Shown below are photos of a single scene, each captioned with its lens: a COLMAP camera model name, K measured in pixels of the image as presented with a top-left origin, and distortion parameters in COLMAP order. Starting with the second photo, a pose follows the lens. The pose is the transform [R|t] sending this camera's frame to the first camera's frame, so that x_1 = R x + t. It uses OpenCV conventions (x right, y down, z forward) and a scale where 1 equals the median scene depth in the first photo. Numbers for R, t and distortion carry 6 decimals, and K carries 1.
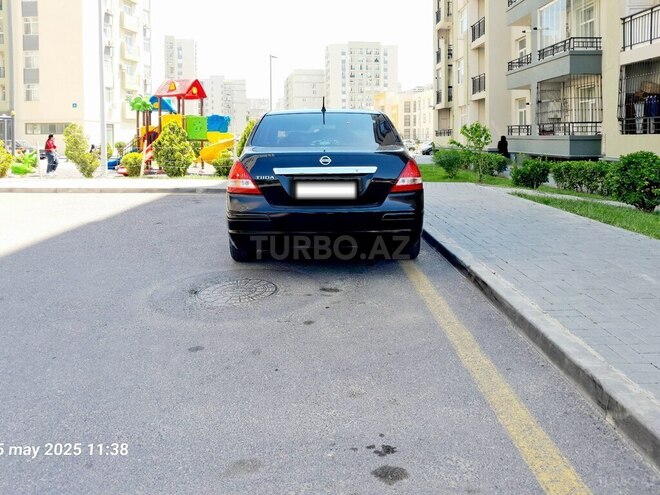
lens RADIAL K [[525.1, 0, 331.9], [0, 525.1, 194.9], [0, 0, 1]] dist [0.001454, -0.003956]
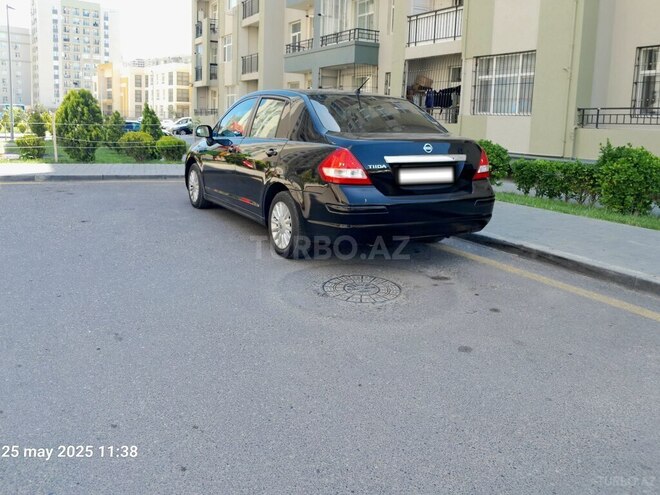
lens RADIAL K [[535.0, 0, 330.9], [0, 535.0, 225.7], [0, 0, 1]] dist [0.003282, -0.007459]
pose [[0.885398, -0.055200, 0.461544, -0.110644], [0.012838, 0.995449, 0.094427, -0.003239], [-0.464656, -0.077680, 0.882078, 0.032707]]
